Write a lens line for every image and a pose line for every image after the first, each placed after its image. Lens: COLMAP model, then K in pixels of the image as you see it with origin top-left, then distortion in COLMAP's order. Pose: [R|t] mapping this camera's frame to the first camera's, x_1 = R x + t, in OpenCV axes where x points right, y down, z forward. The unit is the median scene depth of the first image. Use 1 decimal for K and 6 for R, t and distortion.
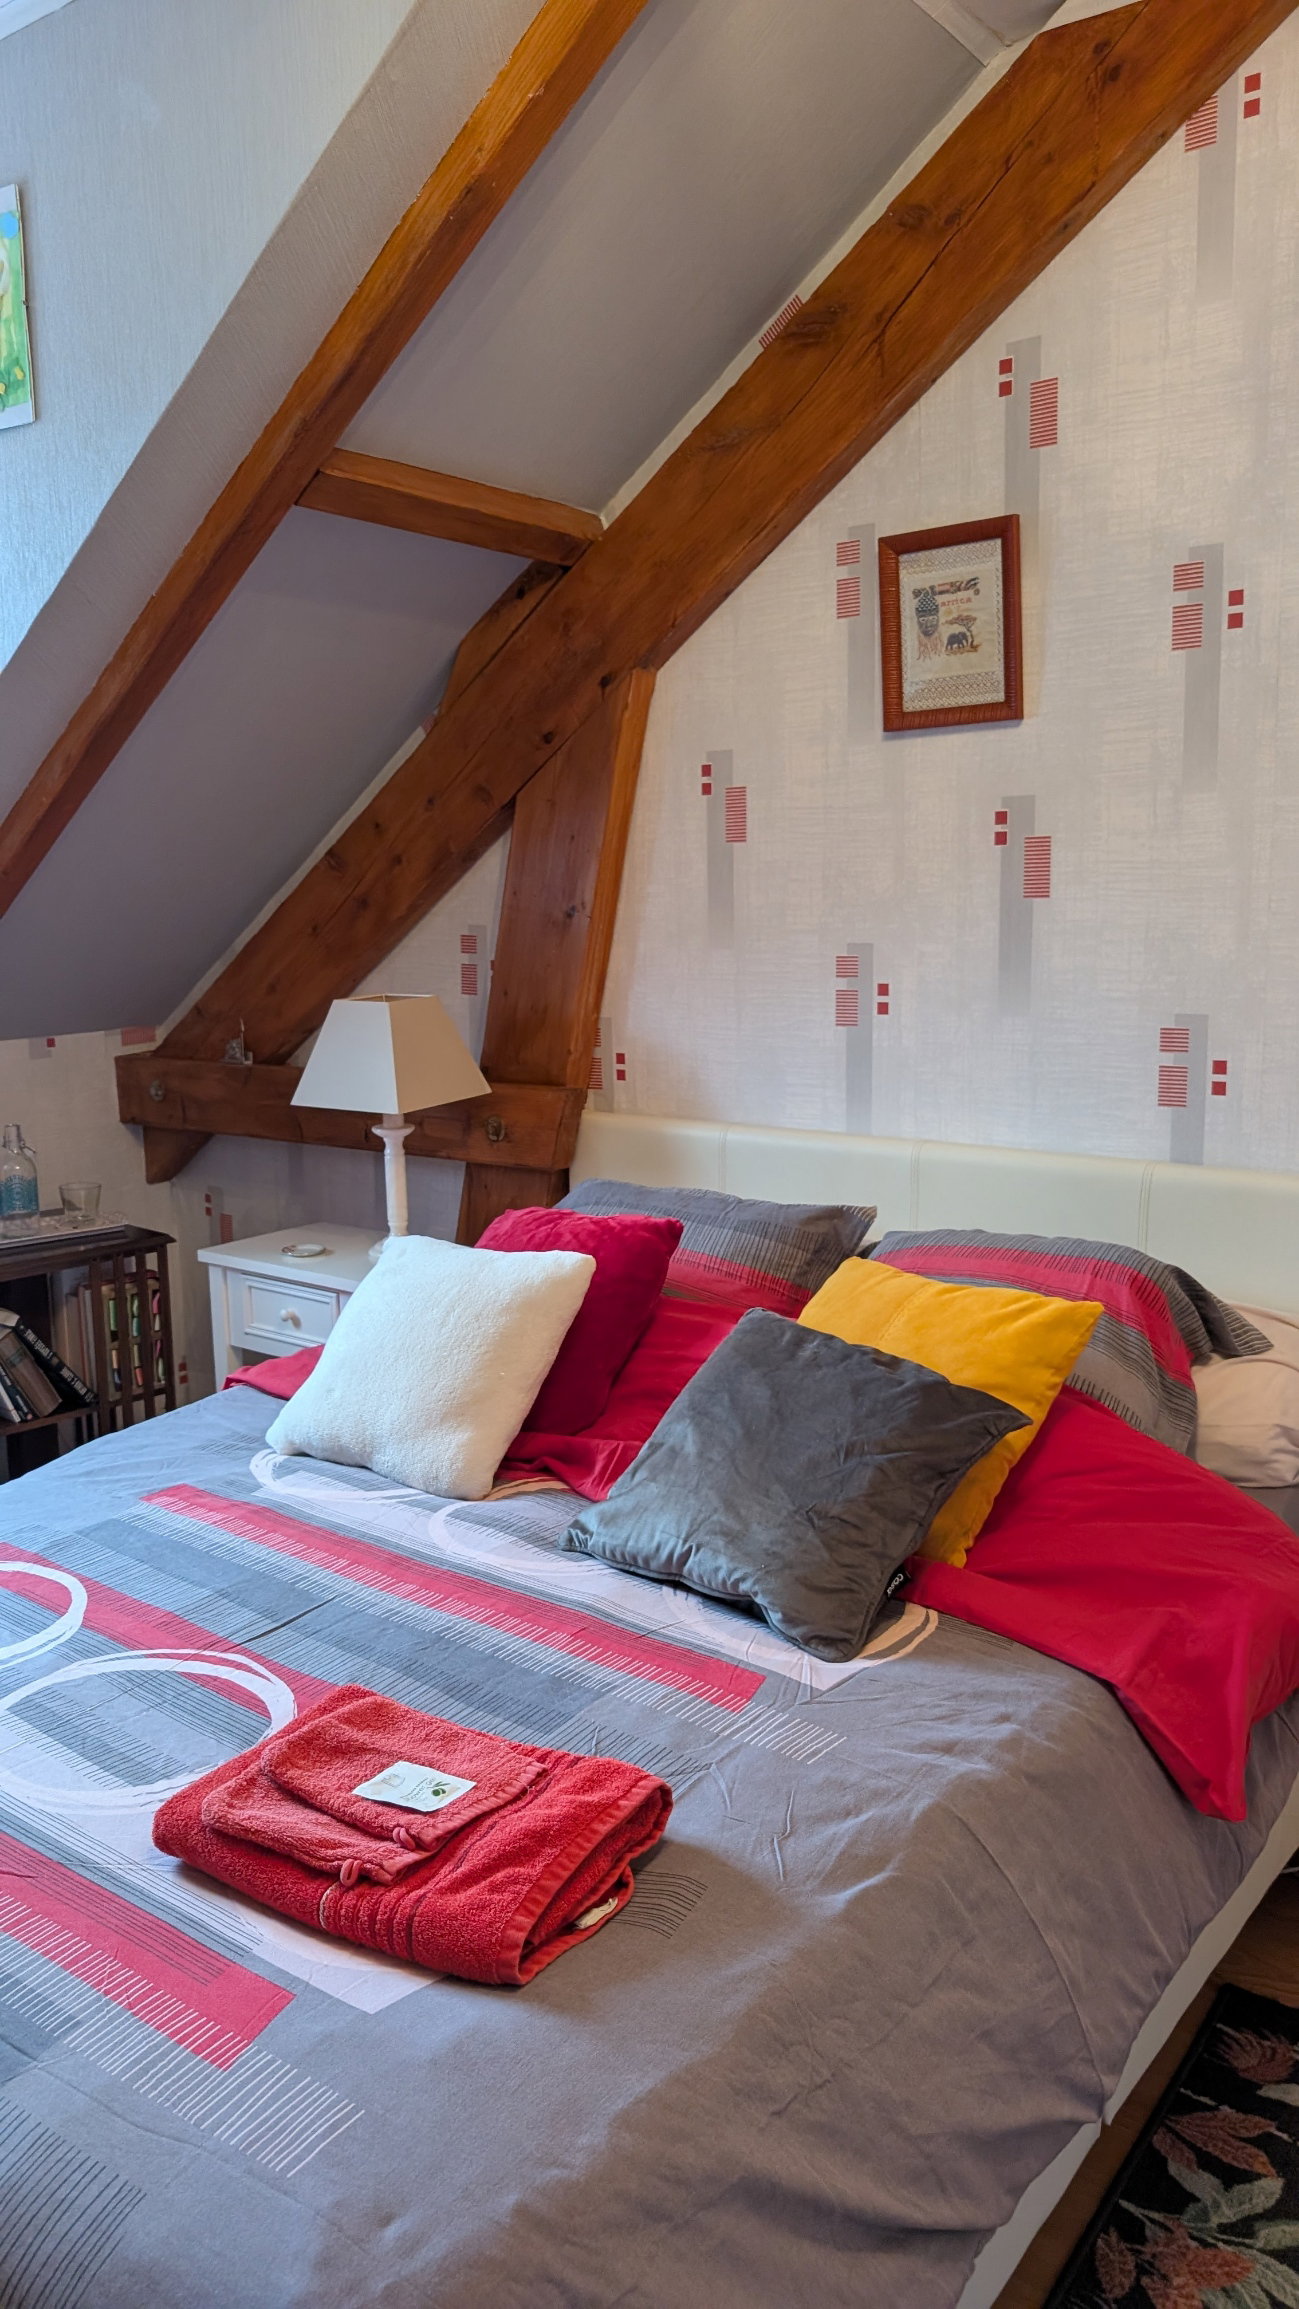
lens RADIAL K [[1682.9, 0, 637.5], [0, 1682.9, 1165.5], [0, 0, 1]] dist [0.026370, -0.036118]
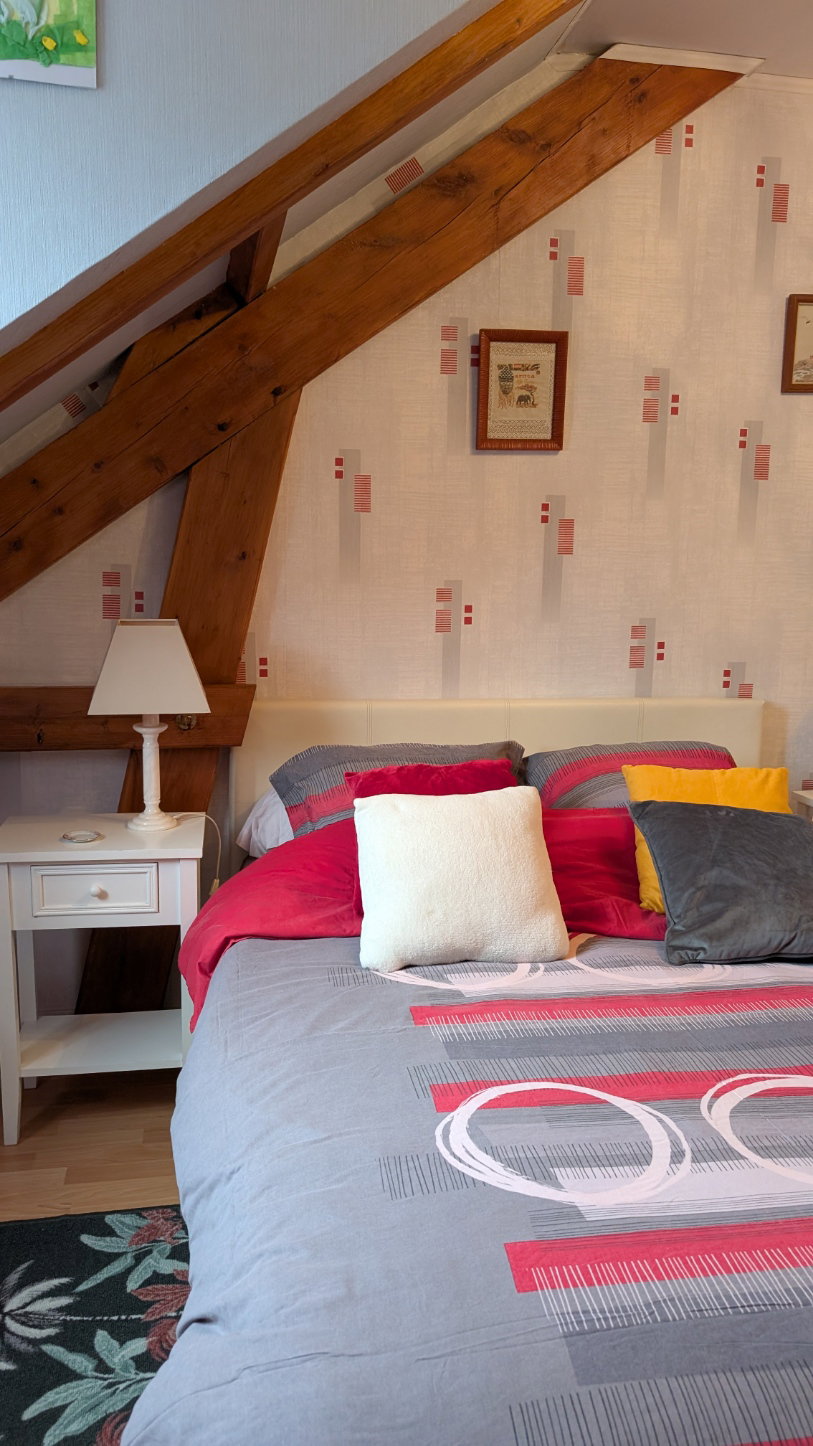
lens RADIAL K [[1053.9, 0, 399.9], [0, 1053.9, 730.3], [0, 0, 1]] dist [0.026370, -0.036118]
pose [[0.677973, -0.102121, 0.727958, -0.738877], [0.095154, 0.994163, 0.050845, -0.052315], [-0.728902, 0.034797, 0.683733, 0.408596]]
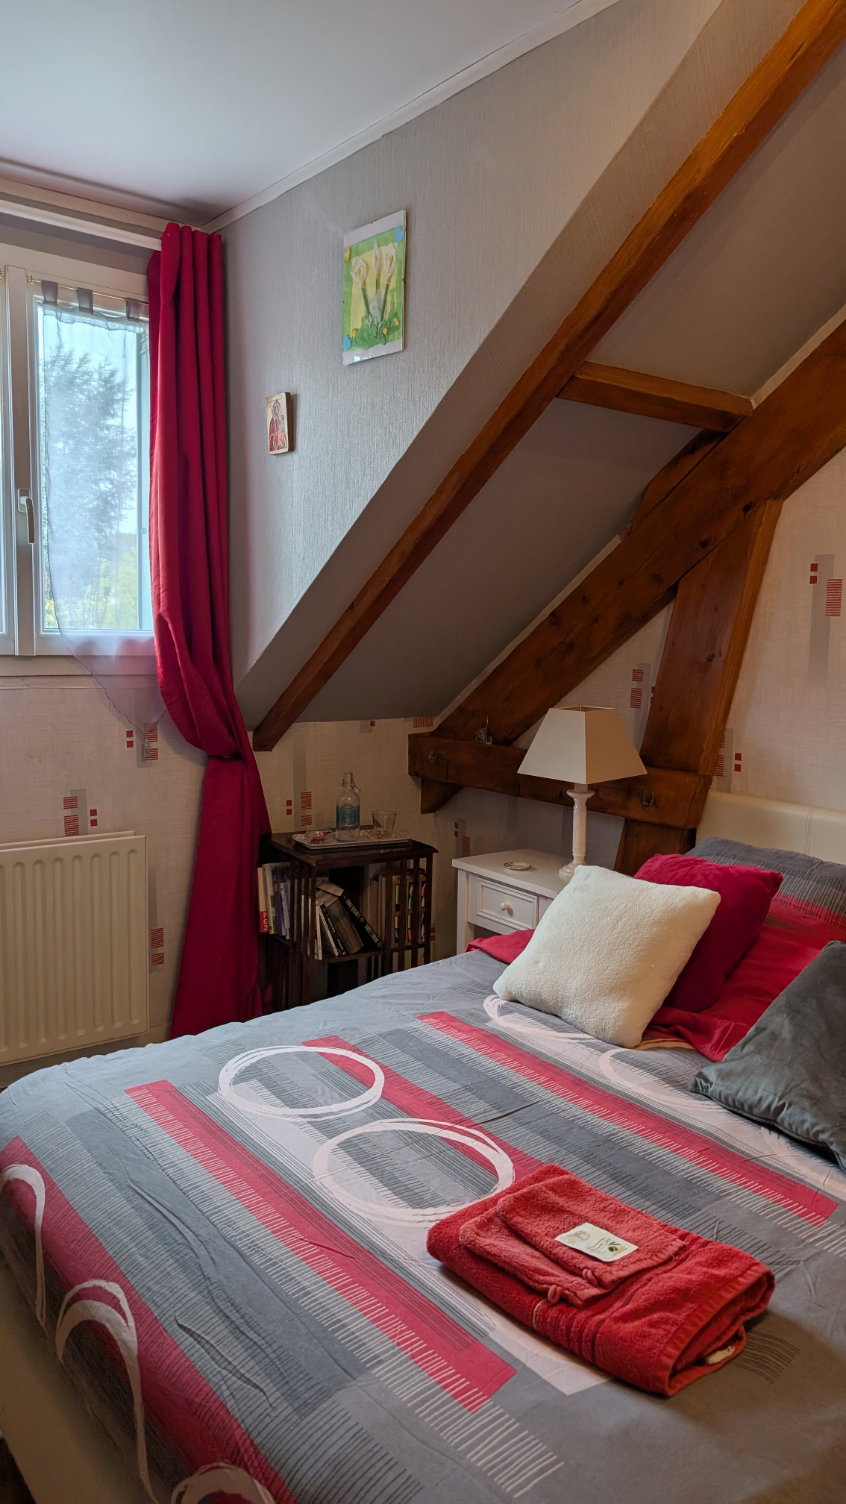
lens RADIAL K [[1096.2, 0, 439.2], [0, 1096.2, 757.2], [0, 0, 1]] dist [0.026370, -0.036118]
pose [[0.965716, 0.066733, -0.250876, -0.027743], [-0.078582, 0.996202, -0.037503, -0.008289], [0.247421, 0.055932, 0.967292, -0.003776]]
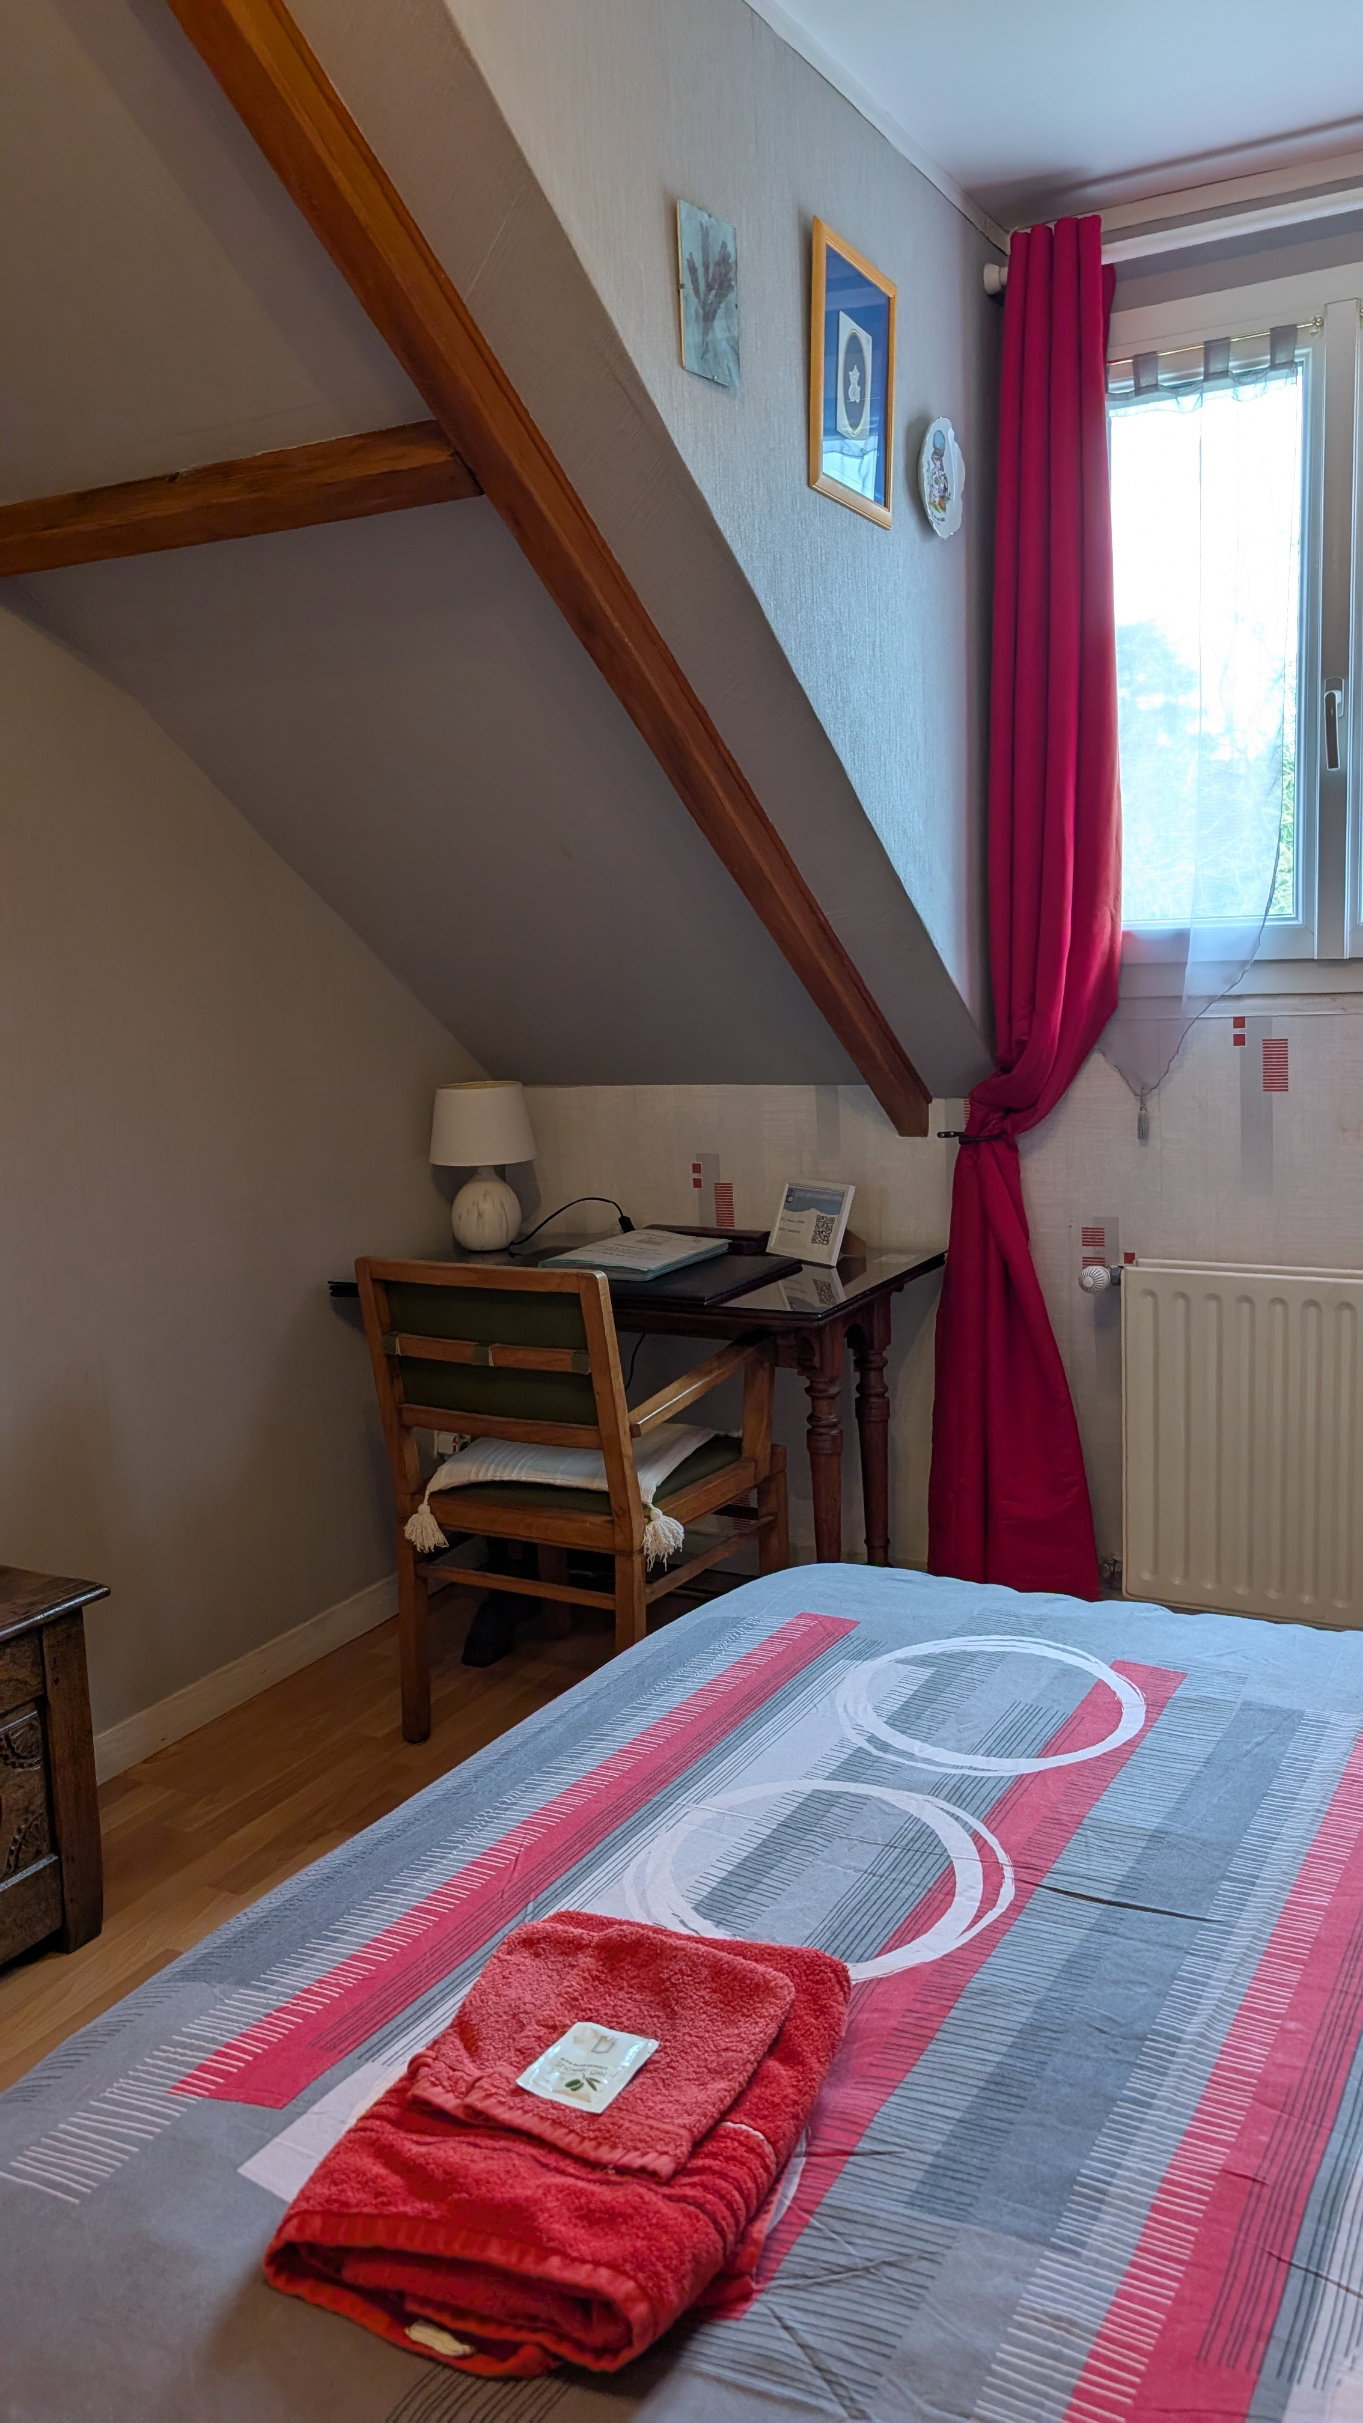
lens RADIAL K [[1765.9, 0, 692.2], [0, 1765.9, 1196.4], [0, 0, 1]] dist [0.026370, -0.036118]
pose [[0.148704, 0.150101, -0.977424, 0.341198], [-0.127785, 0.983043, 0.131523, -0.078506], [0.980591, 0.105342, 0.165363, 0.479065]]
